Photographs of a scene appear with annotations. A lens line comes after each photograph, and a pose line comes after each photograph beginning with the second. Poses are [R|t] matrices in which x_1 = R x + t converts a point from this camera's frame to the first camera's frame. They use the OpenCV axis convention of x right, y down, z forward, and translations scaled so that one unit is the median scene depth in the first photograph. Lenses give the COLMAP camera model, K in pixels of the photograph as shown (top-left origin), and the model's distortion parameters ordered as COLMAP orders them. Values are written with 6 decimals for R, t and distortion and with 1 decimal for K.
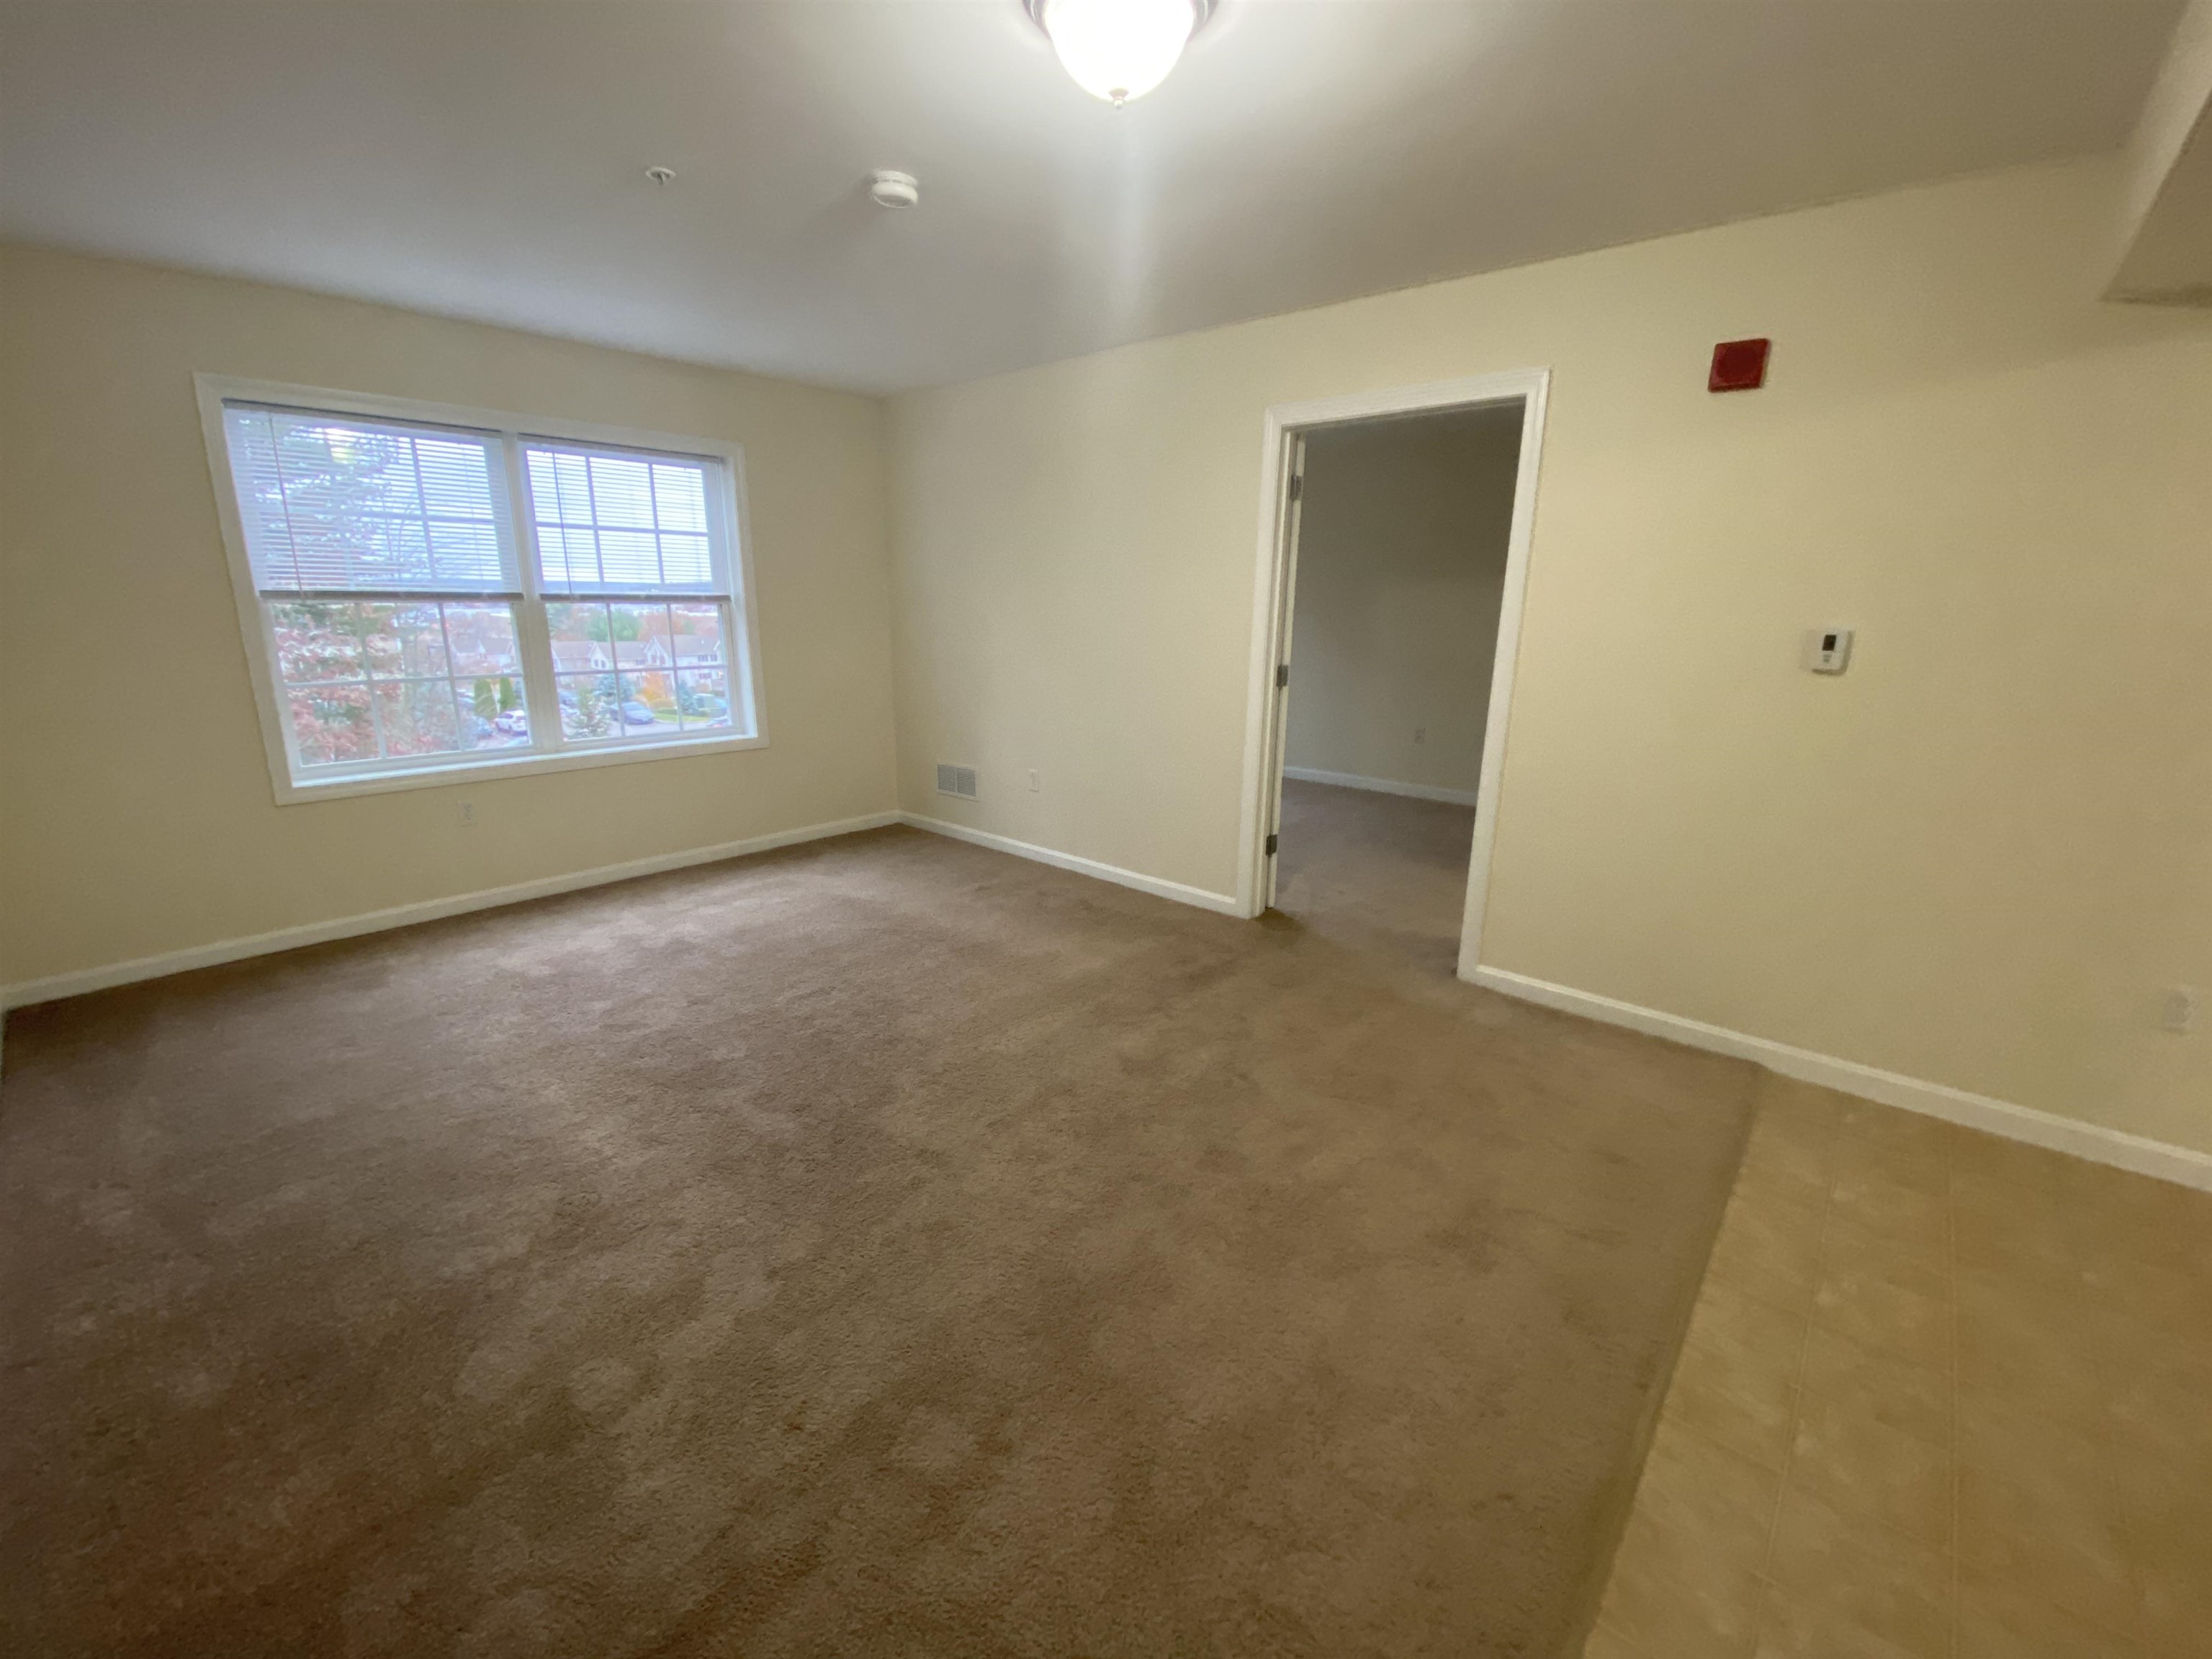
lens RADIAL K [[889.7, 0, 1106.0], [0, 889.7, 829.5], [0, 0, 1]] dist [0.014691, -0.017765]
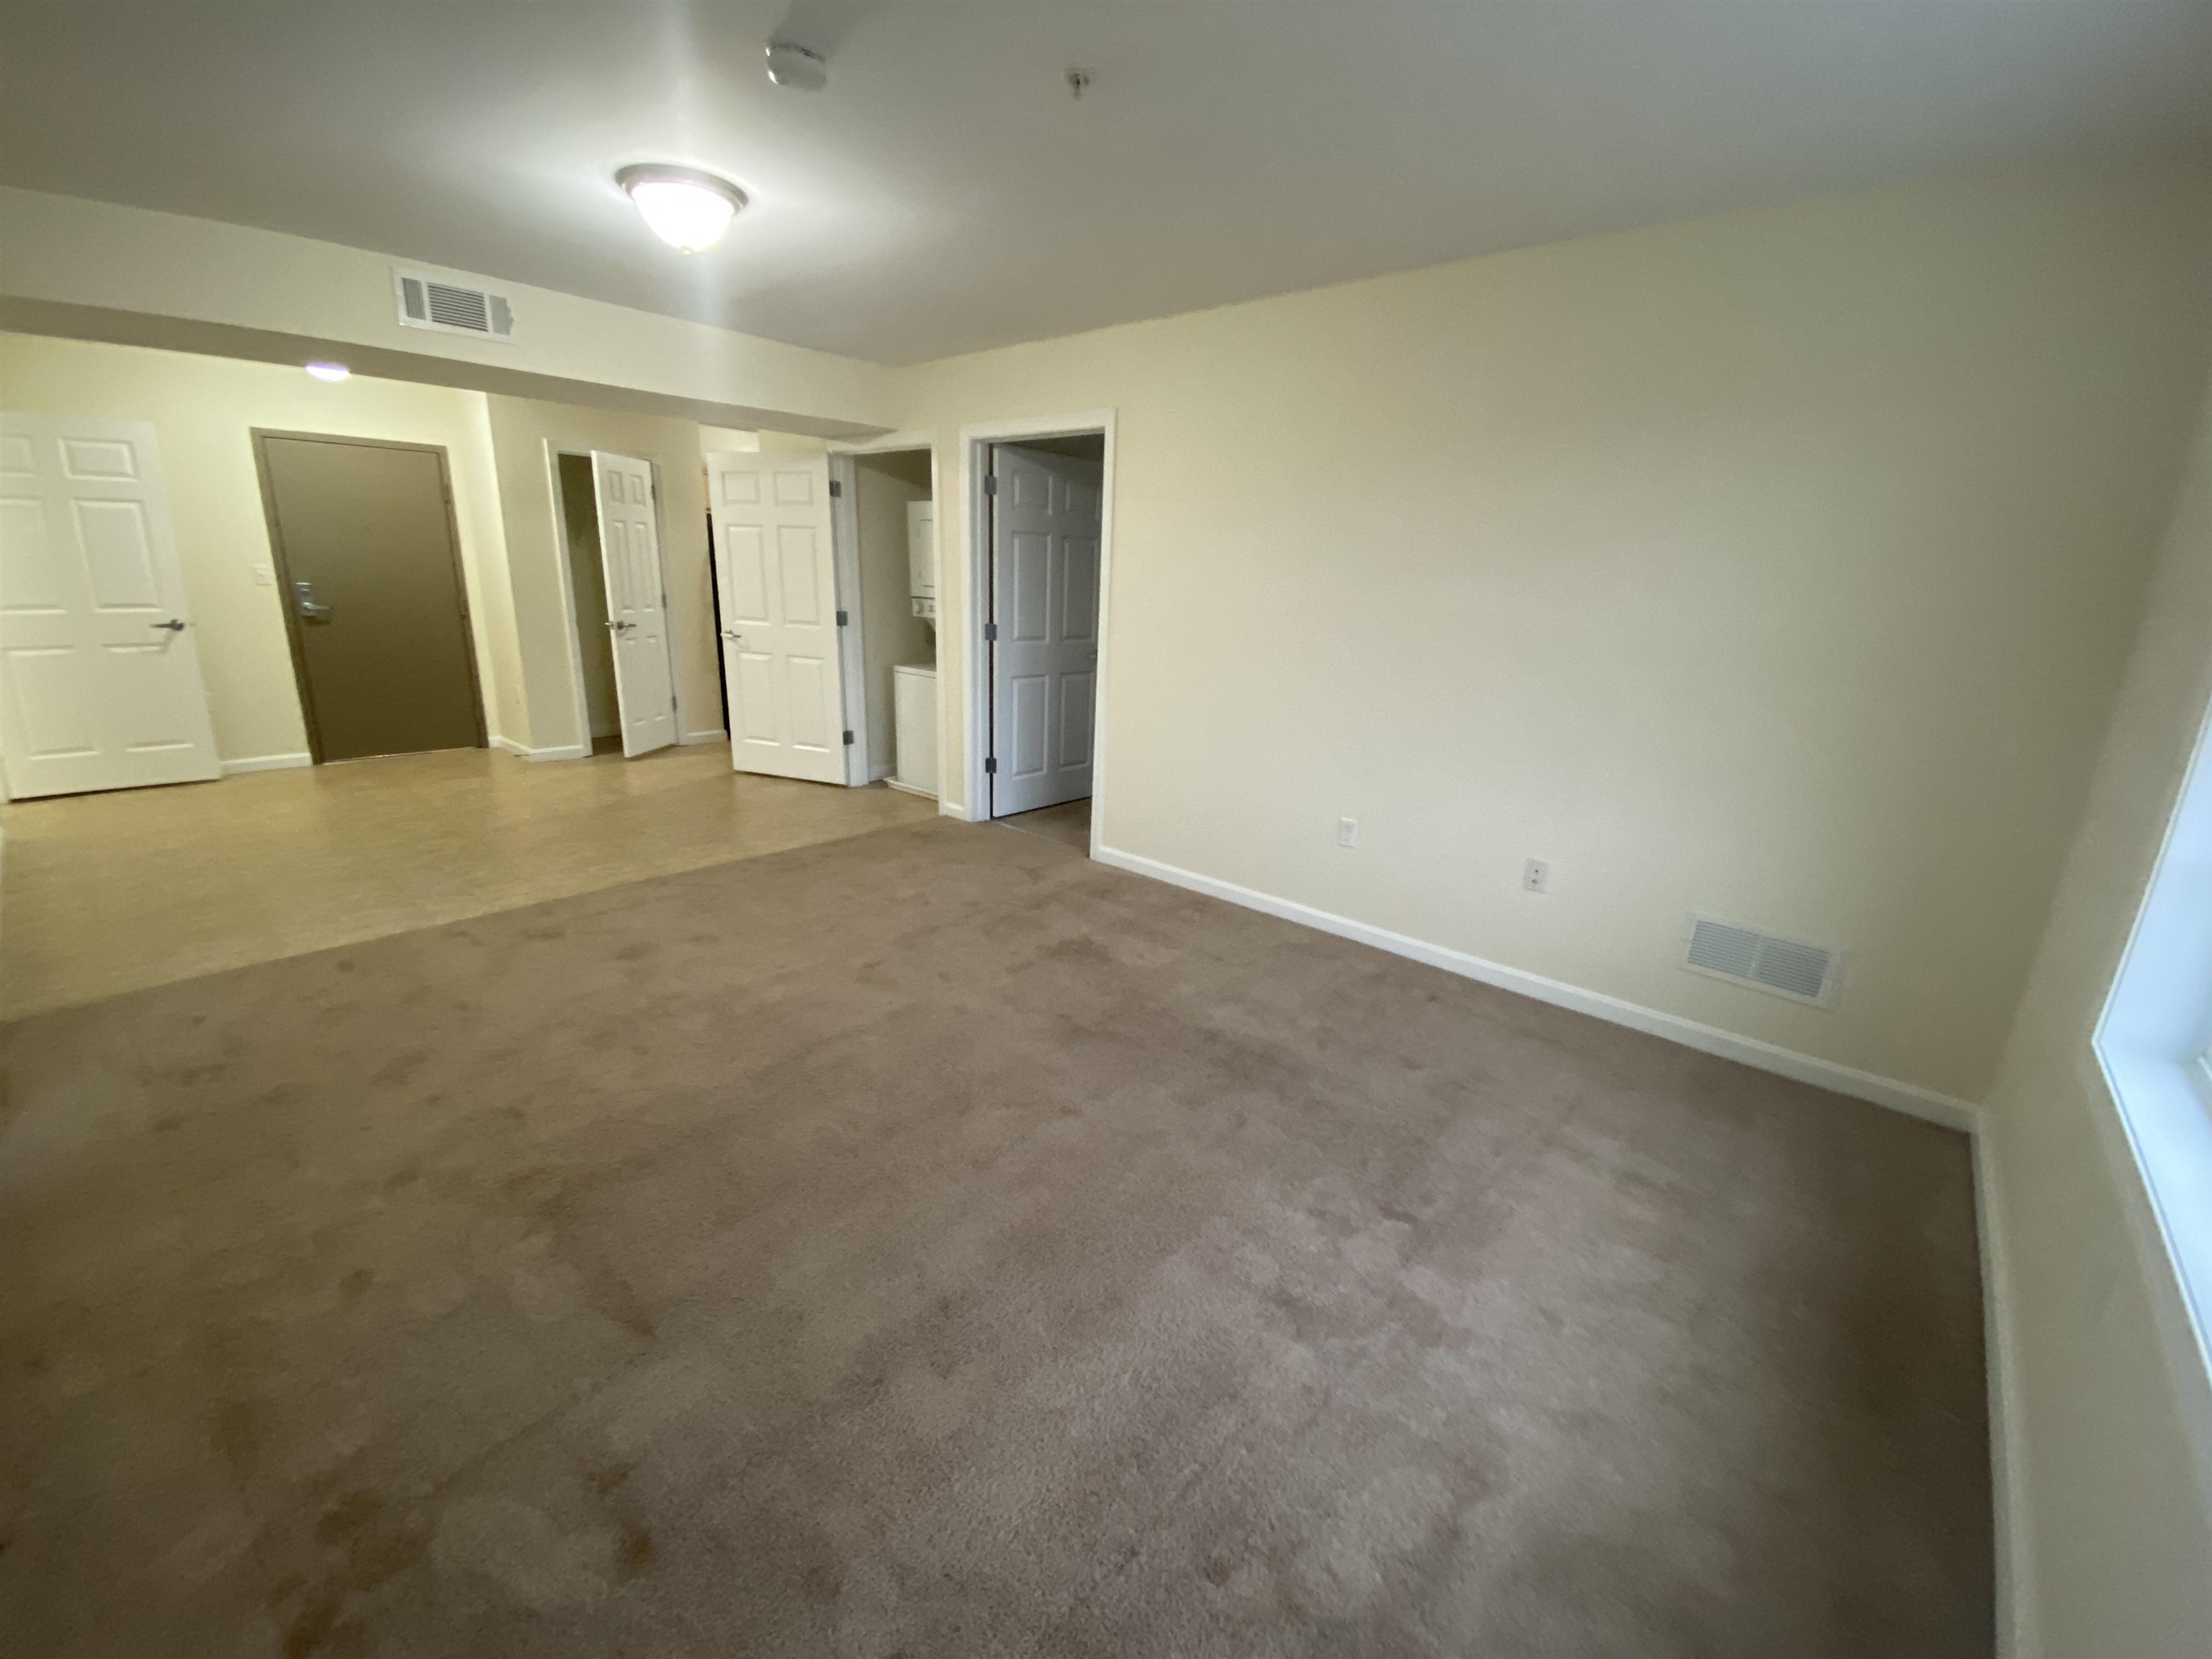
lens RADIAL K [[889.7, 0, 1106.0], [0, 889.7, 829.5], [0, 0, 1]] dist [0.014691, -0.017765]
pose [[-0.998619, -0.051866, -0.008333, -0.345138], [-0.048986, 0.862141, 0.504294, -0.337816], [-0.018972, 0.504006, -0.863492, 1.280266]]
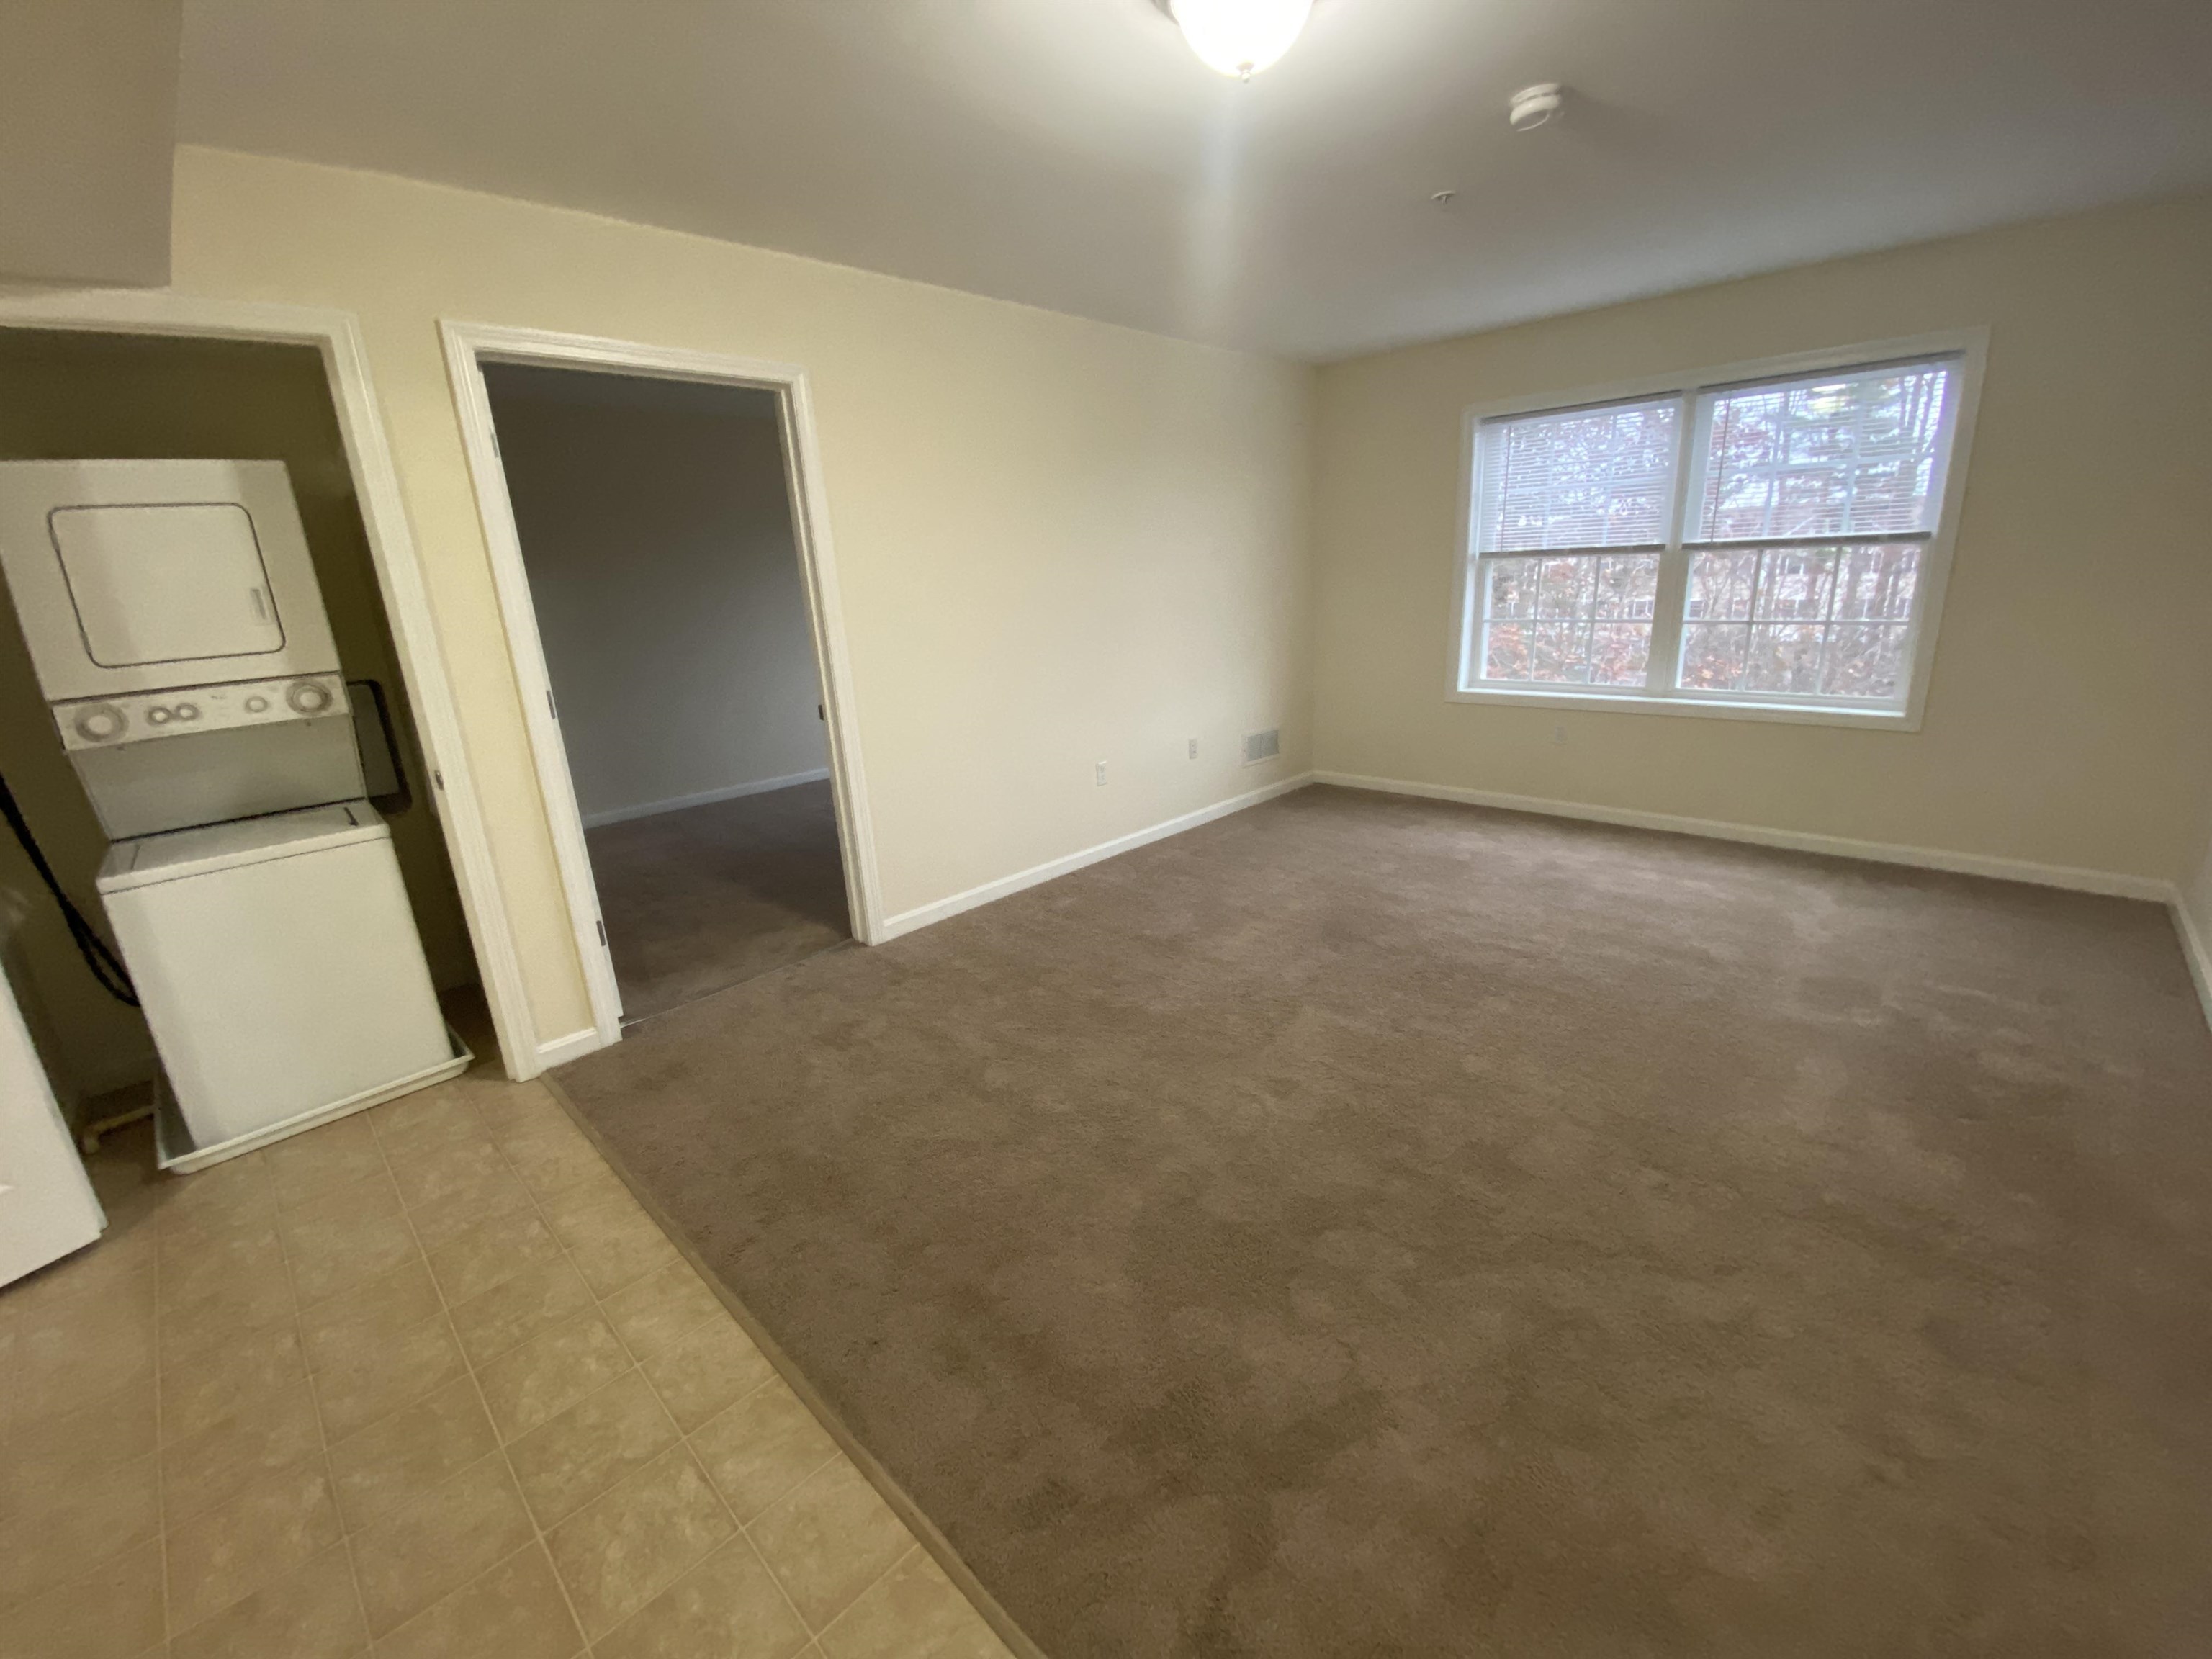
lens RADIAL K [[889.7, 0, 1106.0], [0, 889.7, 829.5], [0, 0, 1]] dist [0.014691, -0.017765]
pose [[-0.056771, 0.268869, -0.961502, 0.544742], [-0.200975, 0.940264, 0.274797, -0.112010], [0.977950, 0.208839, 0.000656, 0.452462]]
